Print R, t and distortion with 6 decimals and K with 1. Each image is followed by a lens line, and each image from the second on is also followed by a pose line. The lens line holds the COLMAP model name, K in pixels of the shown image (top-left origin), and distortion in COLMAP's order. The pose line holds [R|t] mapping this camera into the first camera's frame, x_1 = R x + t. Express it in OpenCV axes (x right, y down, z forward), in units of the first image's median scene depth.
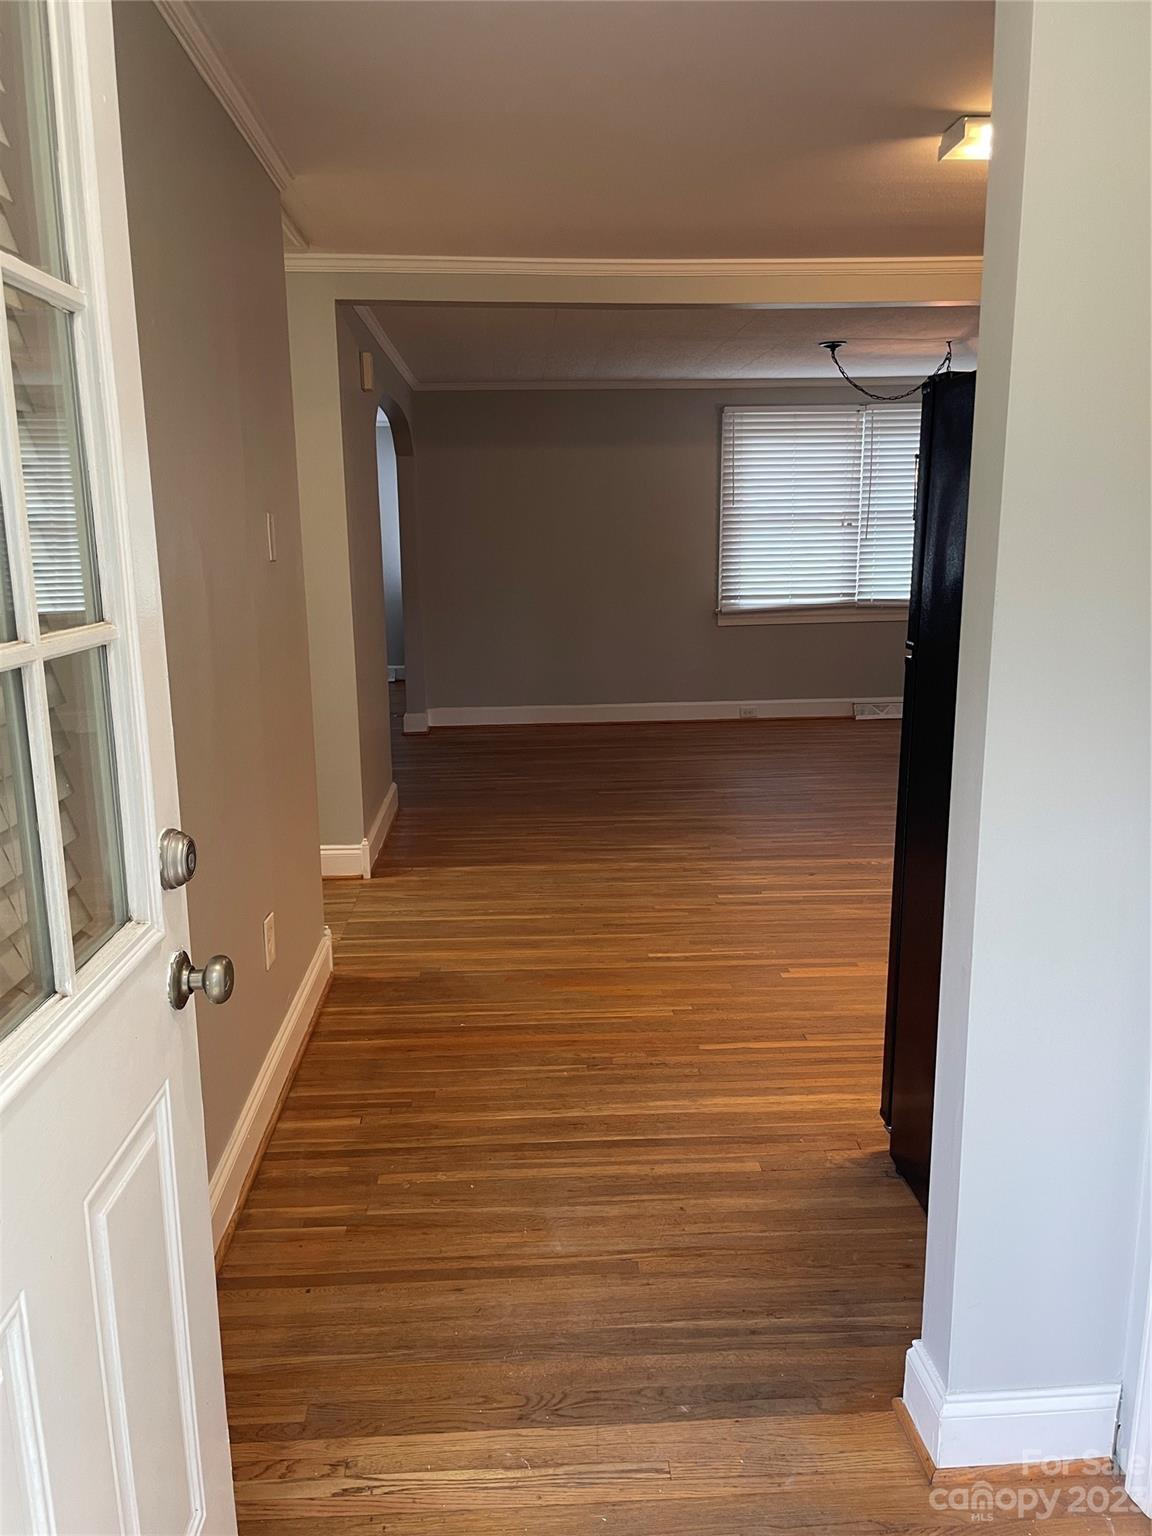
lens RADIAL K [[1171.6, 0, 576.0], [0, 1171.6, 768.0], [0, 0, 1]] dist [0.097954, -0.128008]
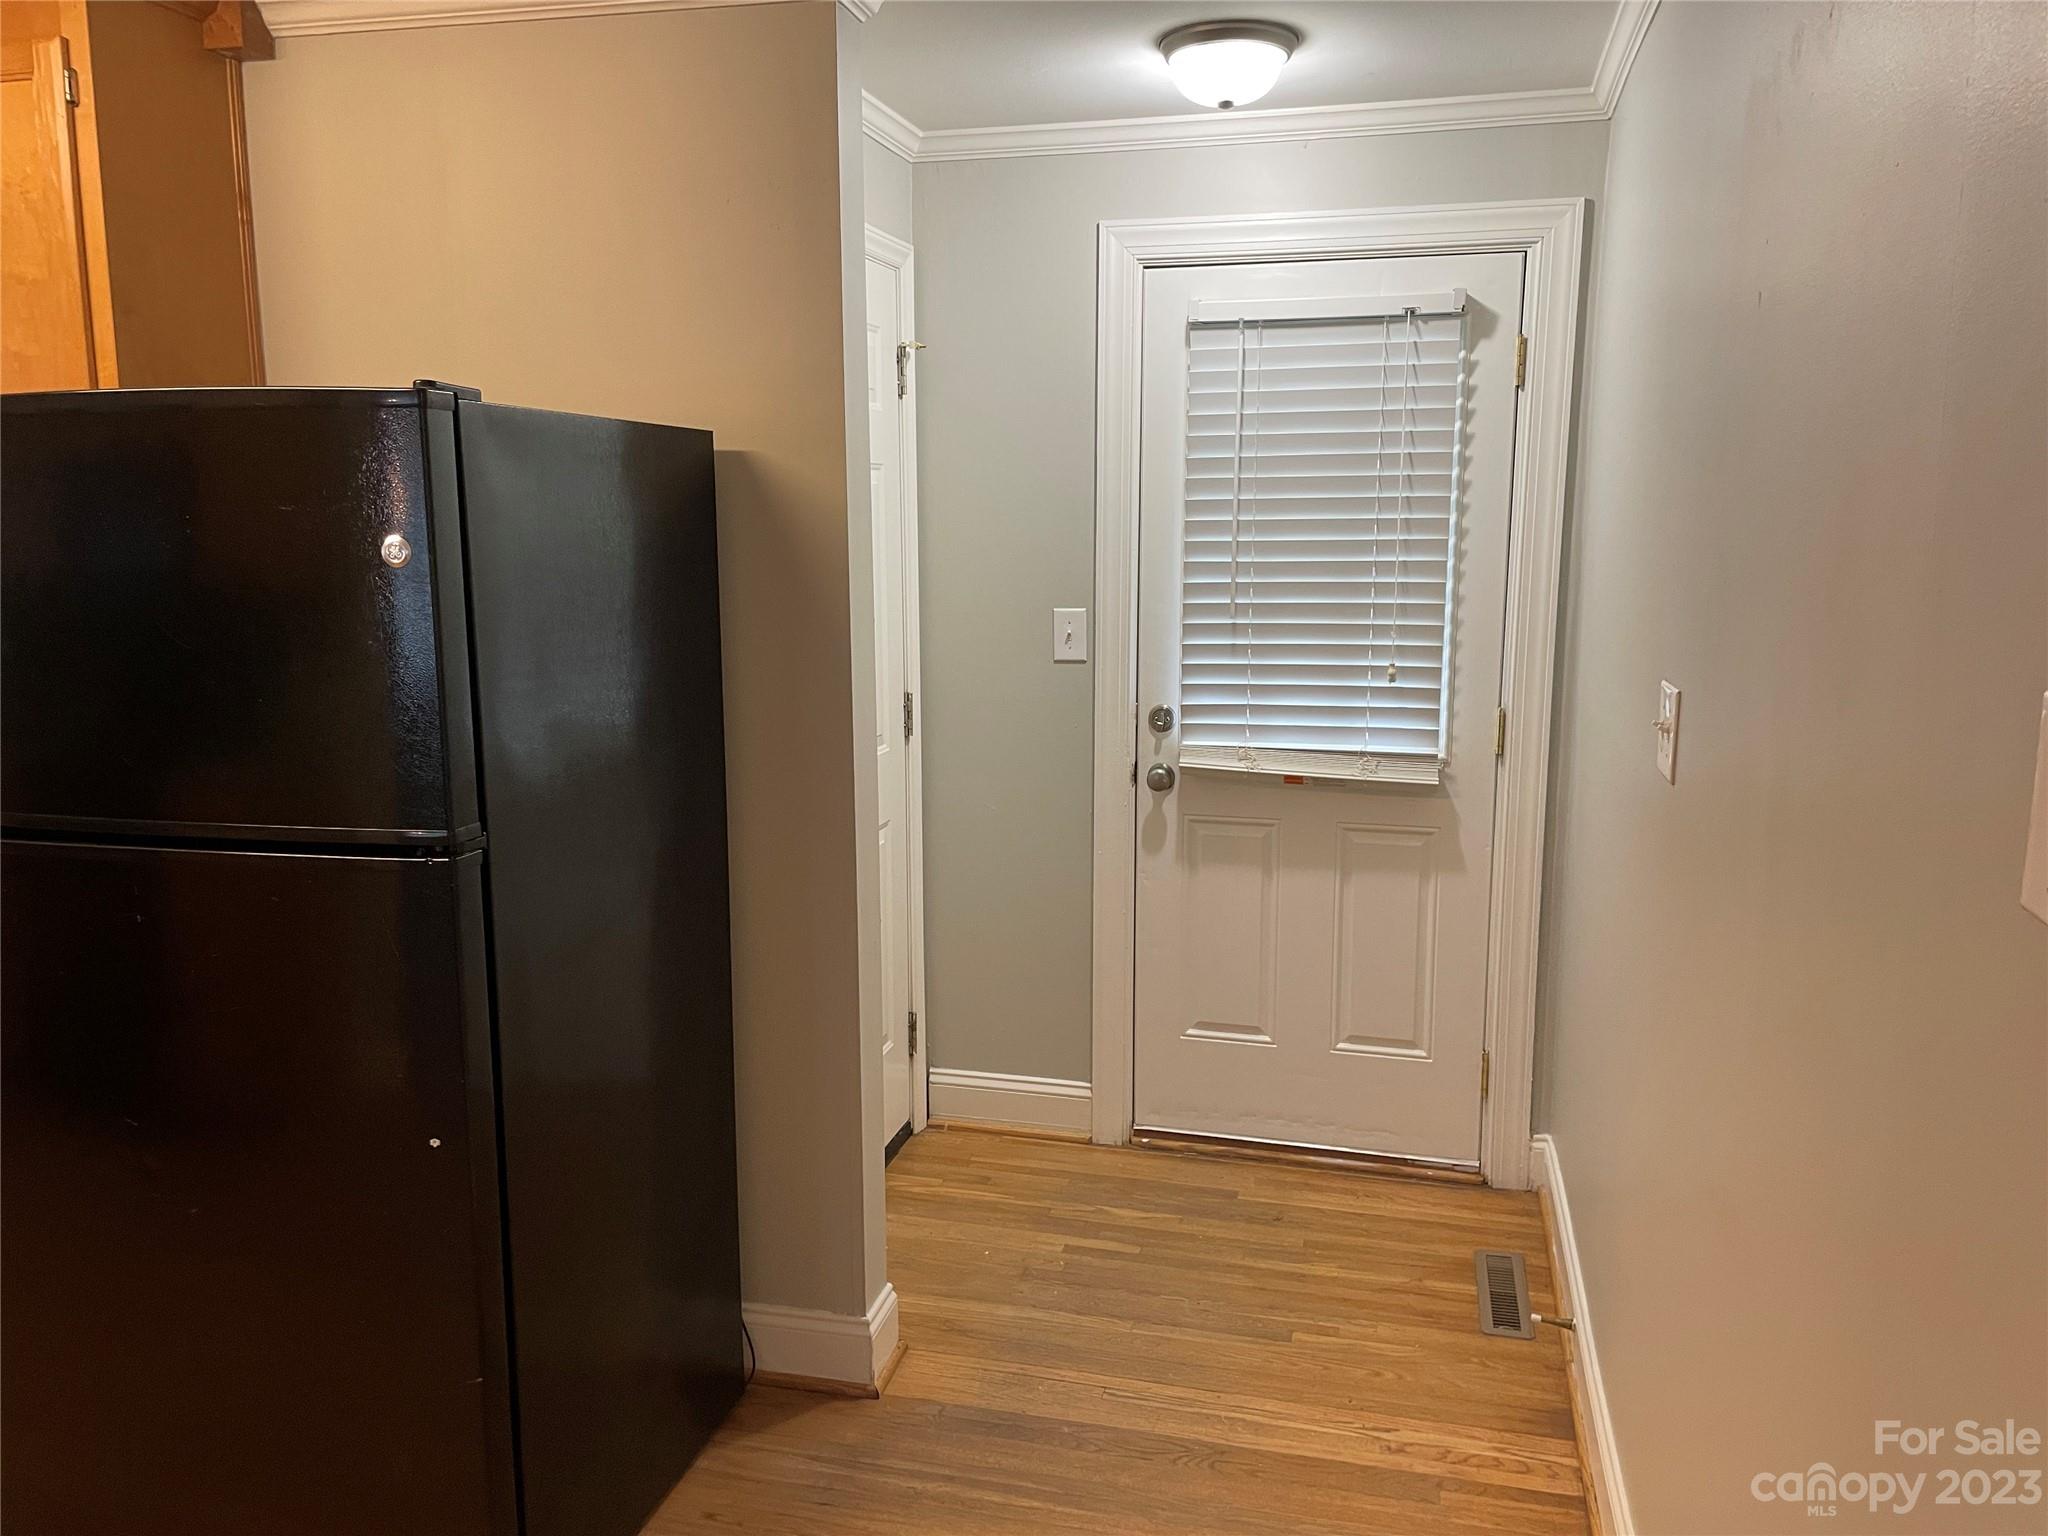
lens RADIAL K [[1524.3, 0, 1024.0], [0, 1524.3, 768.0], [0, 0, 1]] dist [0.071755, -0.093924]
pose [[-0.952868, -0.041864, 0.300483, -0.155324], [0.070881, 0.932304, 0.354662, -0.293189], [-0.294989, 0.359245, -0.885395, 1.213853]]
